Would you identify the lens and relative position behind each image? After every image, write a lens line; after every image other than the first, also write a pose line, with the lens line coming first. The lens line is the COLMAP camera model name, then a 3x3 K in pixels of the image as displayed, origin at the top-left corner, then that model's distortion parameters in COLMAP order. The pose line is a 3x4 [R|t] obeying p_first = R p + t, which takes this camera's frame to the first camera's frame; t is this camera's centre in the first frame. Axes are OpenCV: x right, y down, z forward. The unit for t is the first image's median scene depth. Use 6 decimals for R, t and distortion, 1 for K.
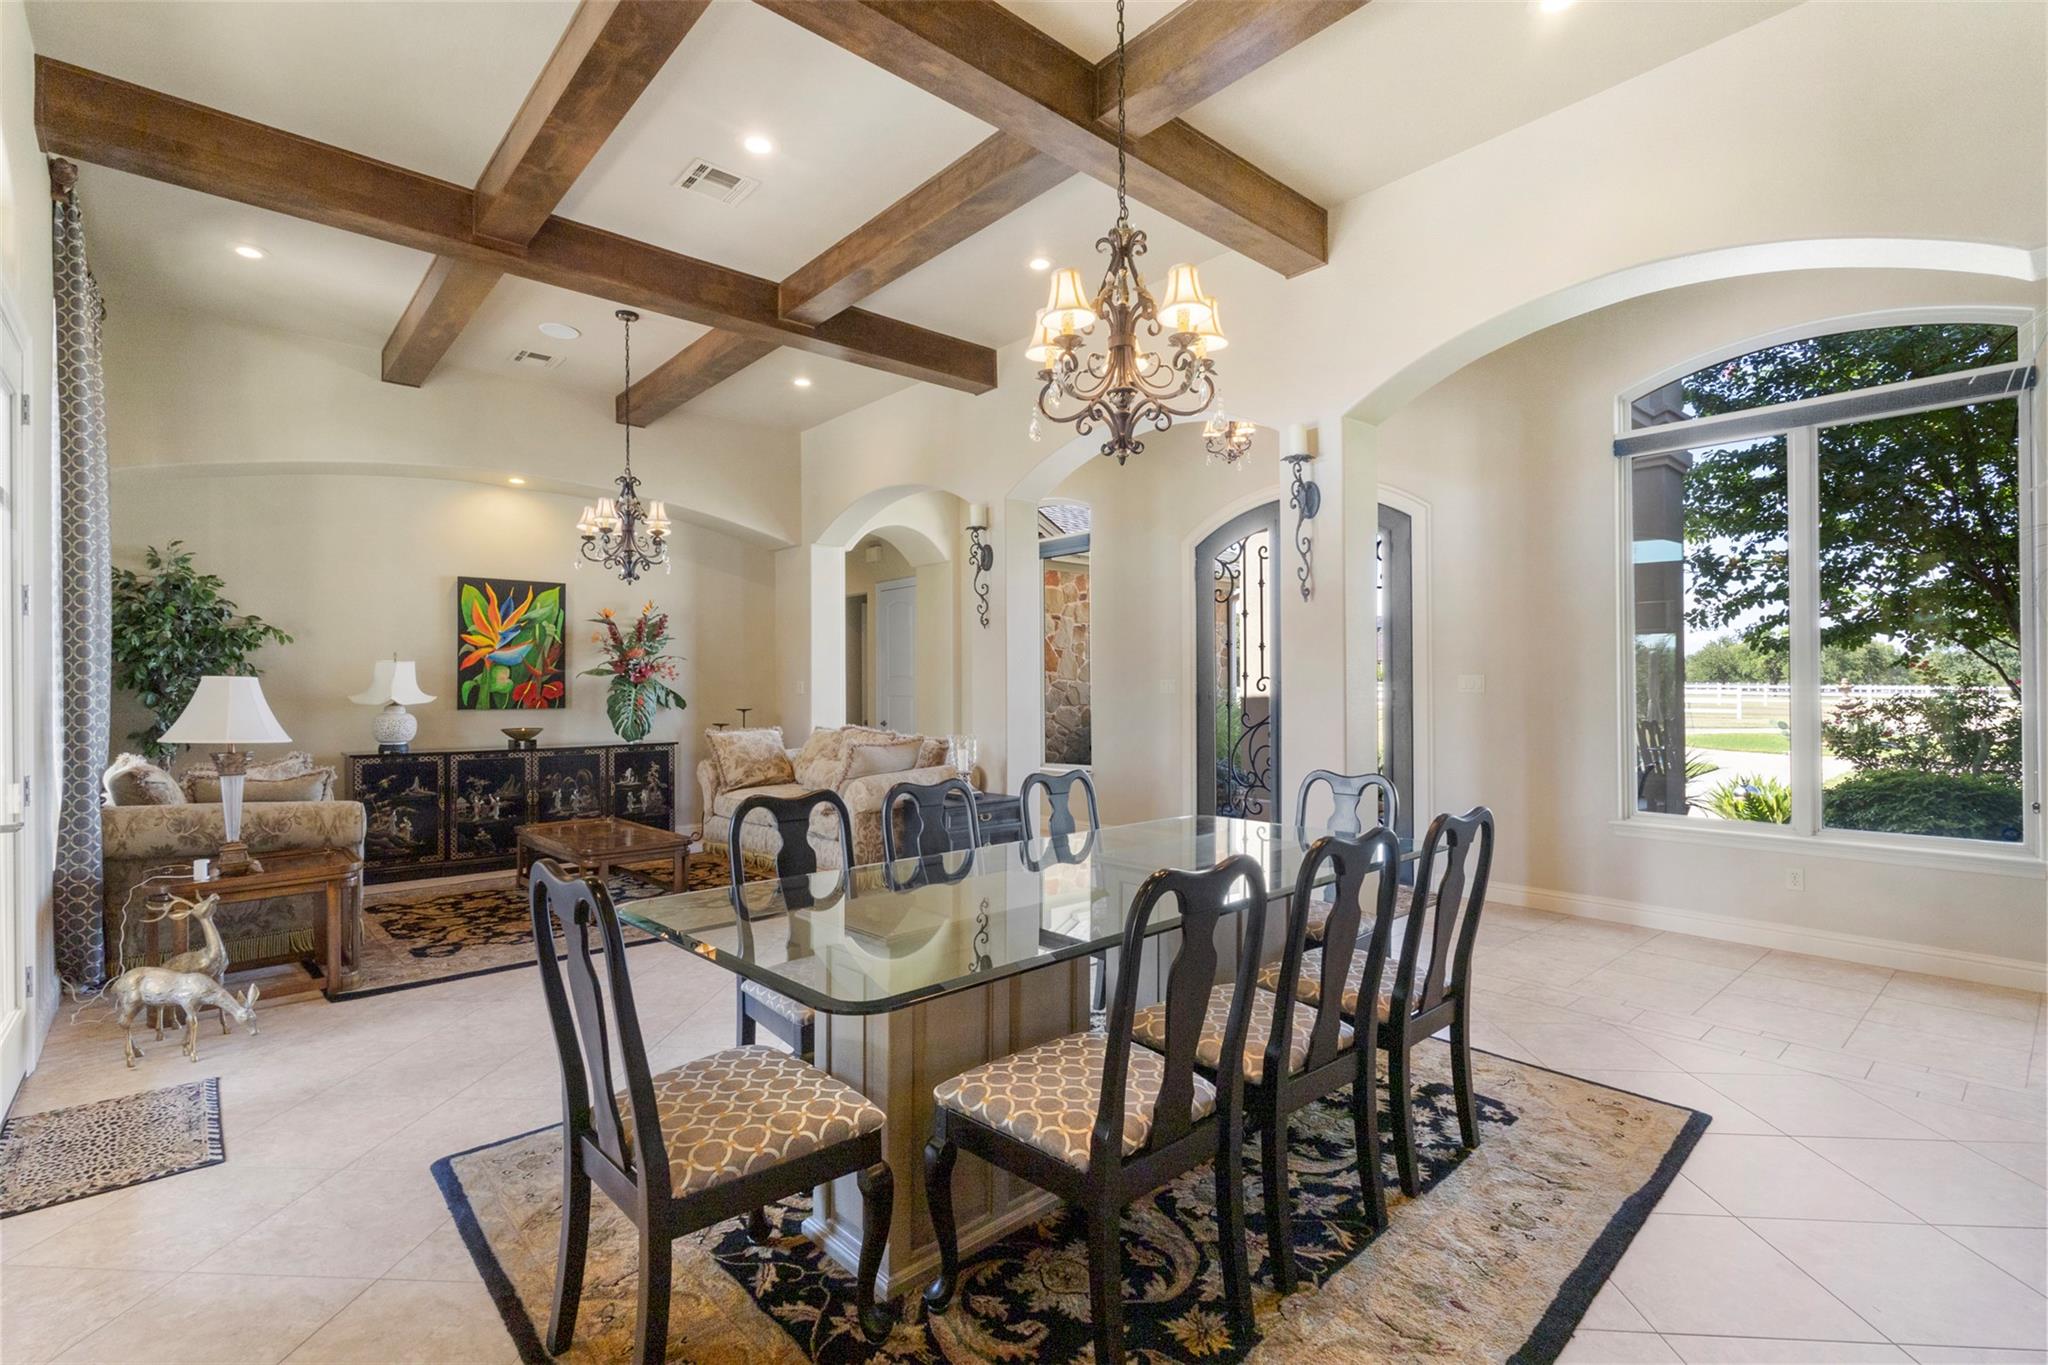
lens RADIAL K [[940.8, 0, 1013.5], [0, 940.8, 682.8], [0, 0, 1]] dist [0.003403, 0.000156]
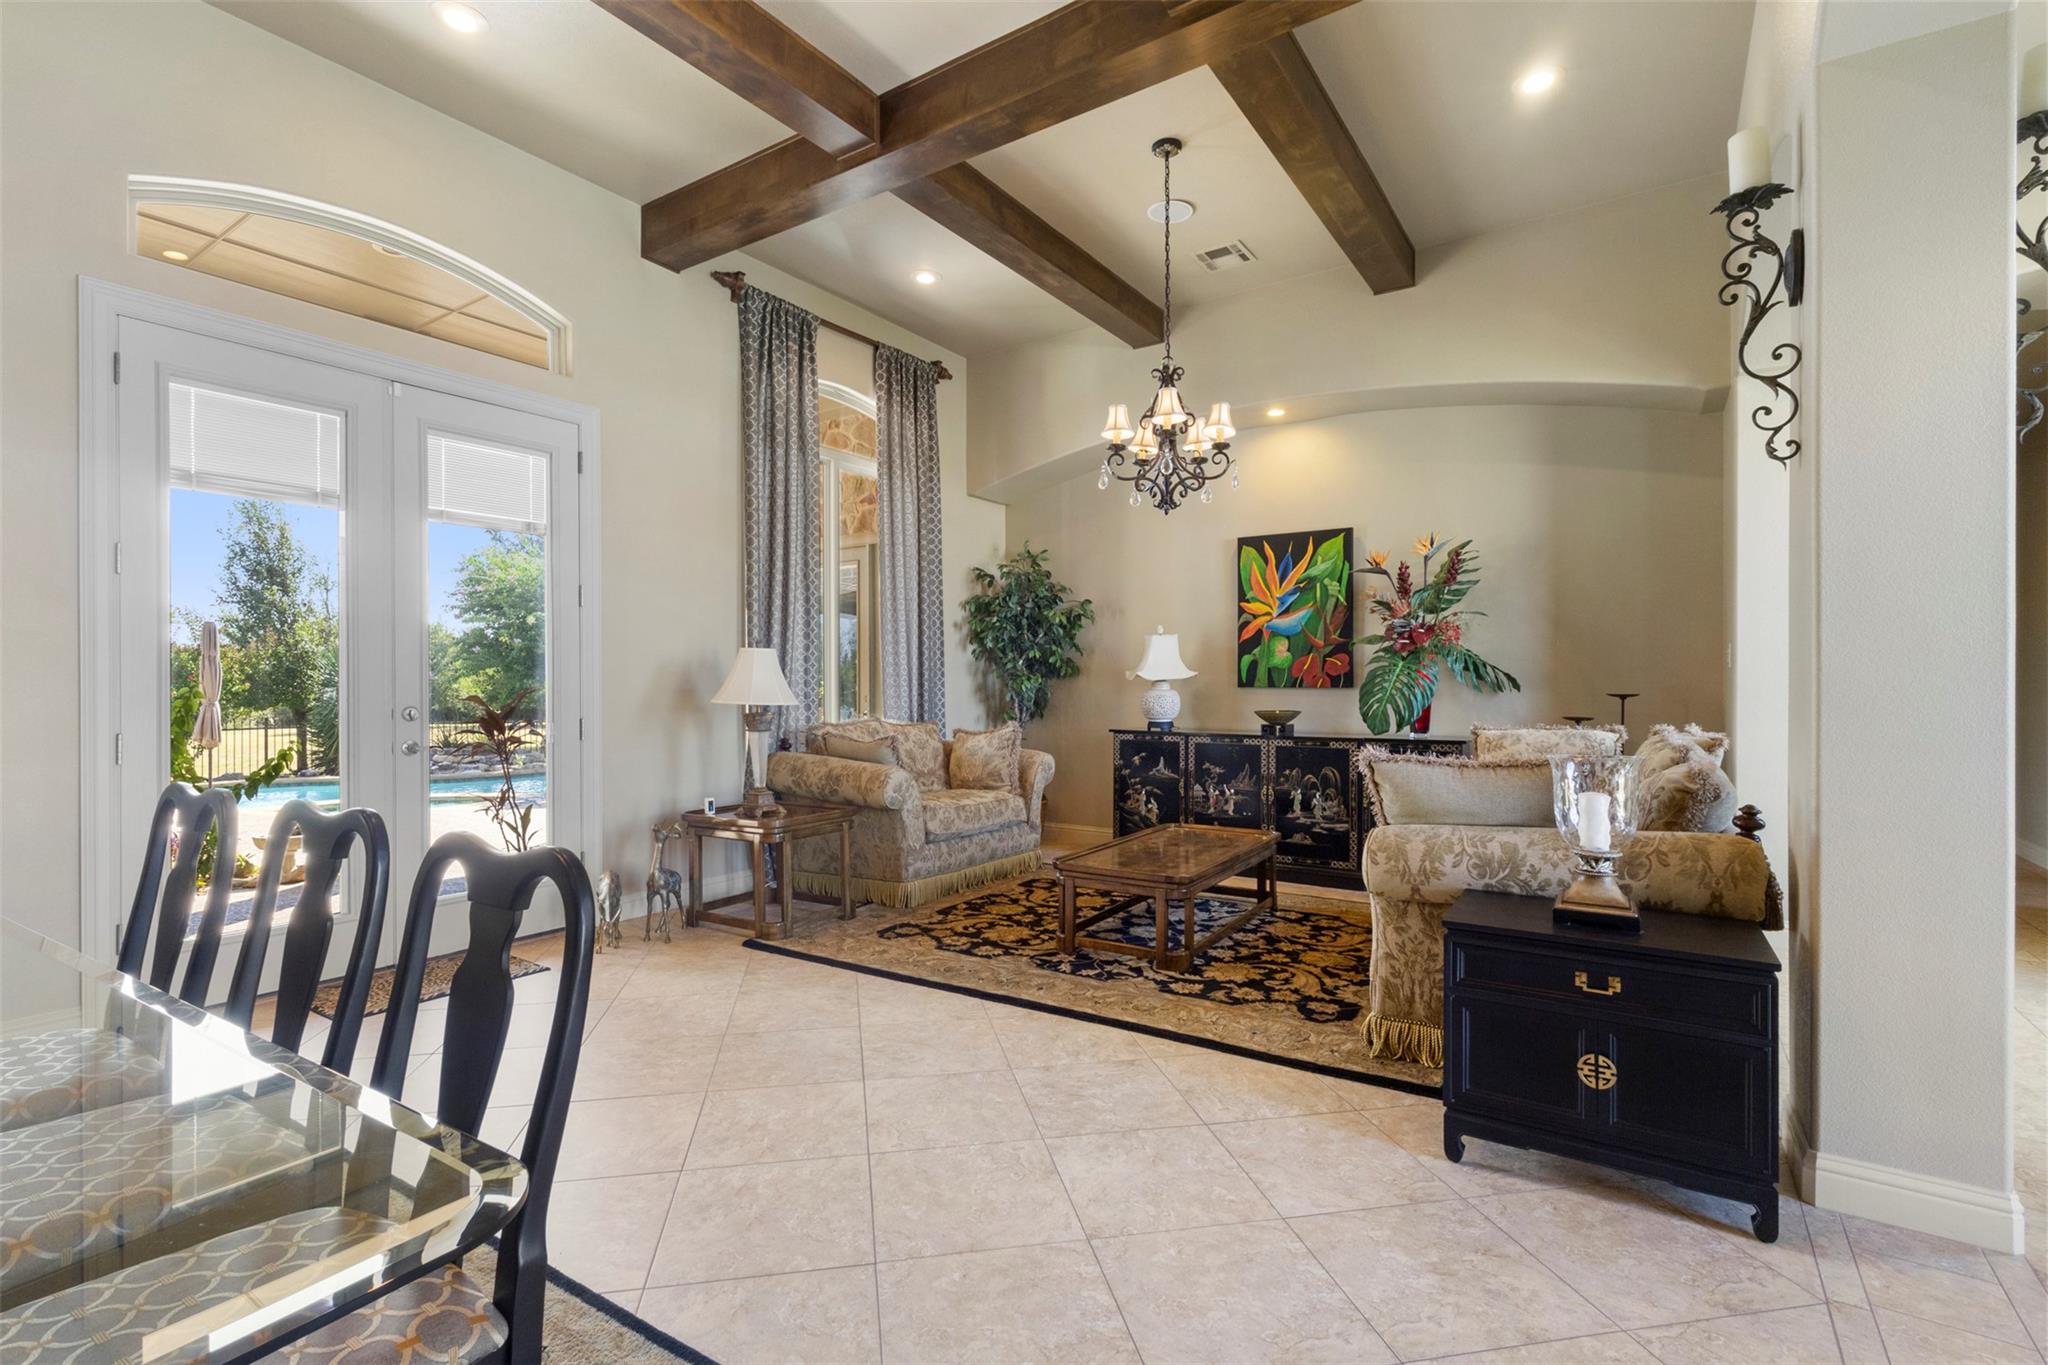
lens RADIAL K [[940.8, 0, 1013.5], [0, 940.8, 682.8], [0, 0, 1]] dist [0.003403, 0.000156]
pose [[0.248651, 0.003391, -0.968587, 0.220385], [0.006154, 0.999968, 0.005080, 0.018235], [0.968574, -0.007224, 0.248622, 0.566750]]
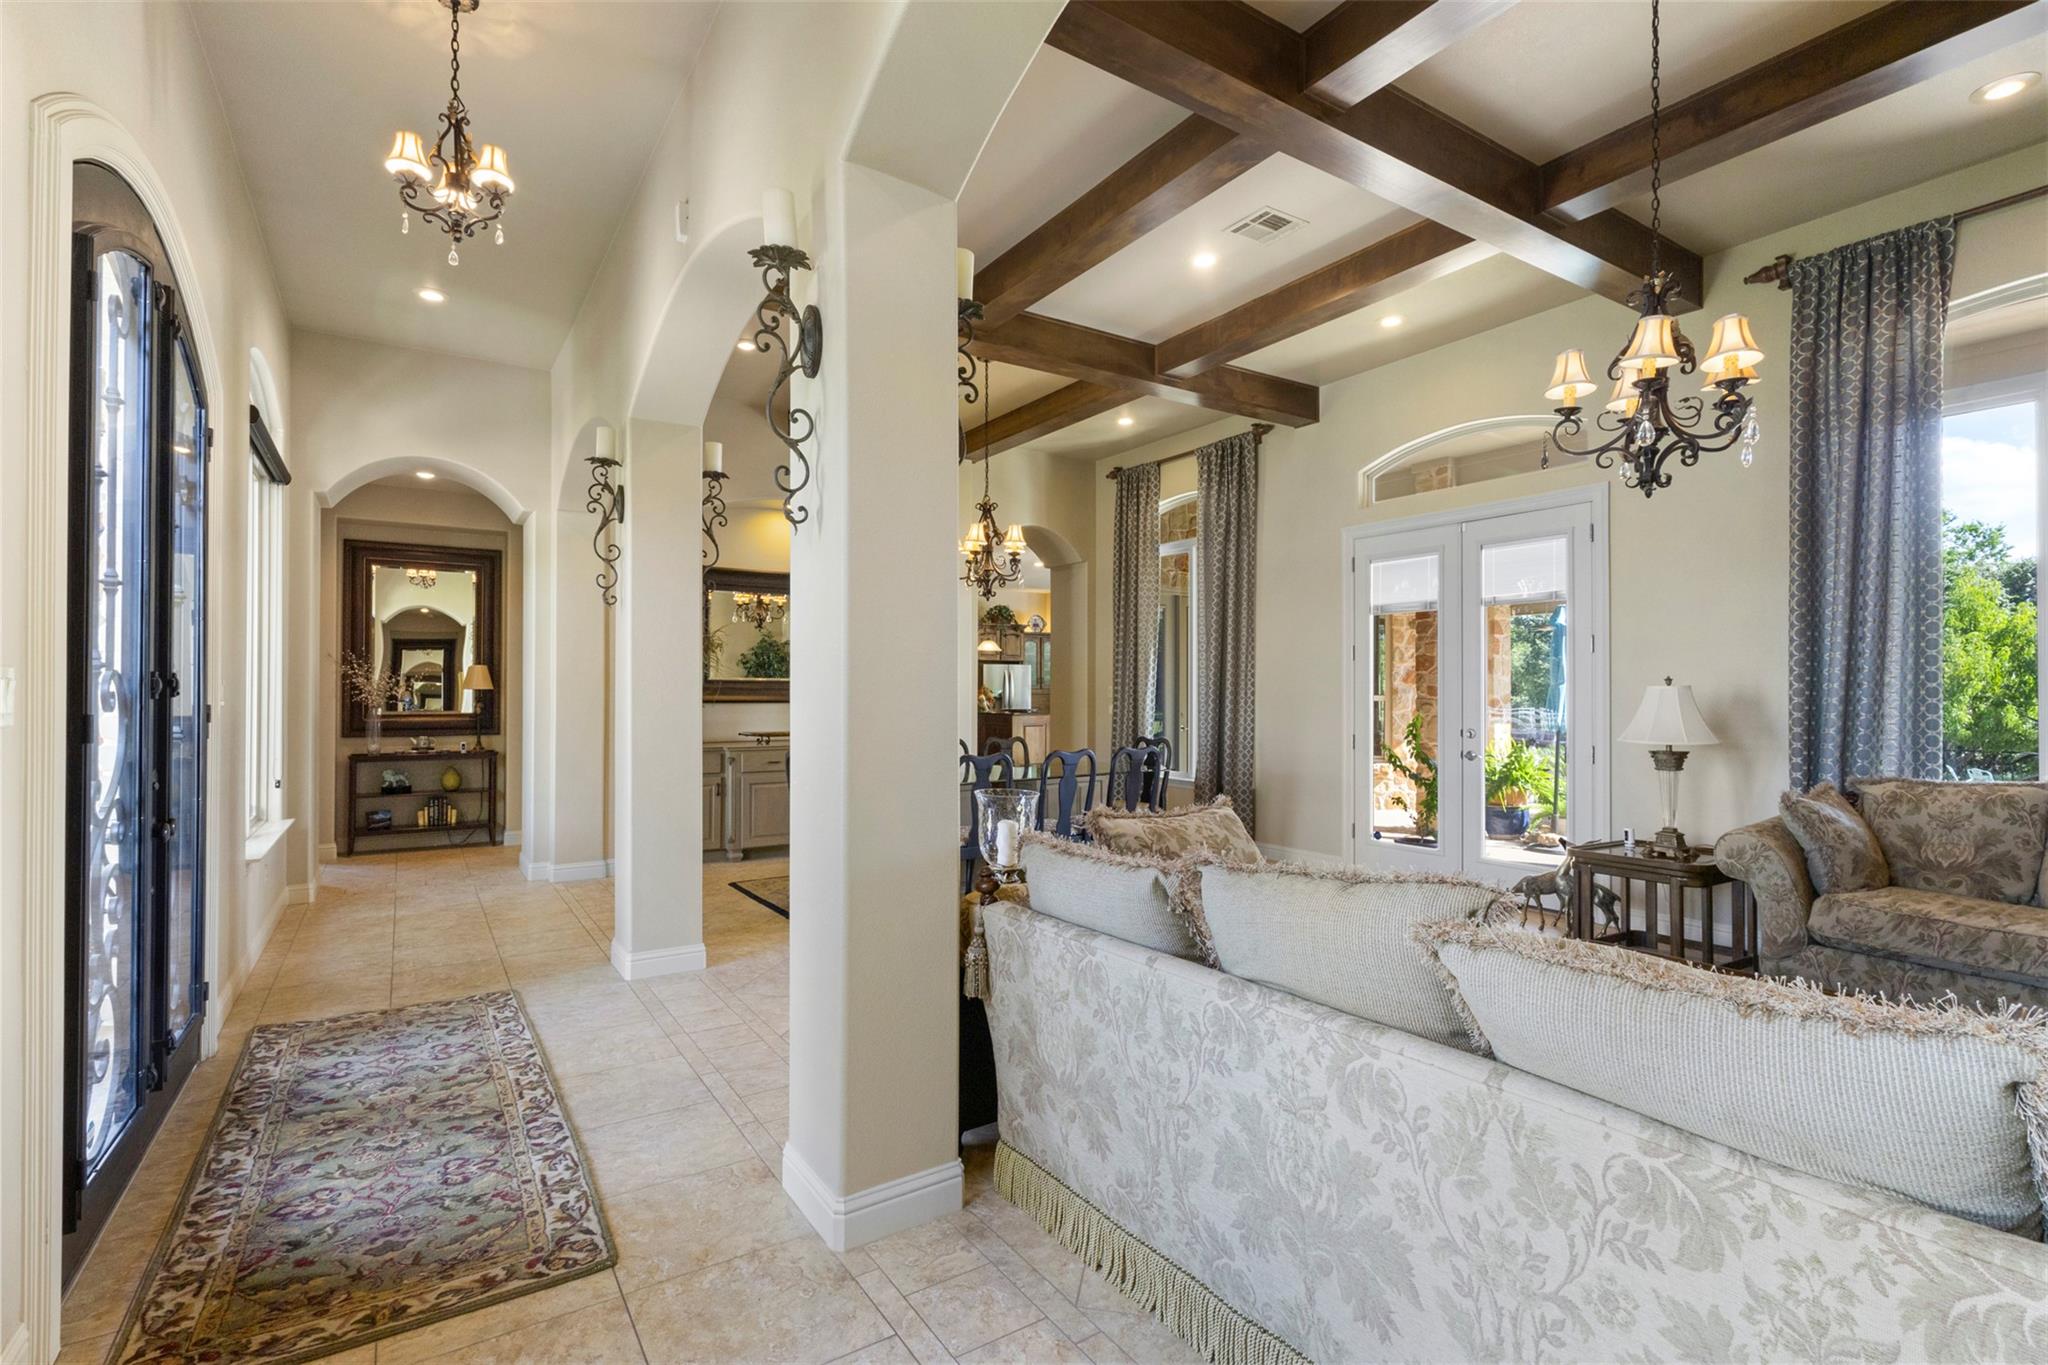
lens RADIAL K [[940.8, 0, 1013.5], [0, 940.8, 682.8], [0, 0, 1]] dist [0.003403, 0.000156]
pose [[-0.989441, 0.004323, 0.144869, -0.110143], [0.001951, 0.999862, -0.016516, 0.004773], [-0.144921, -0.016059, -0.989313, 1.259486]]
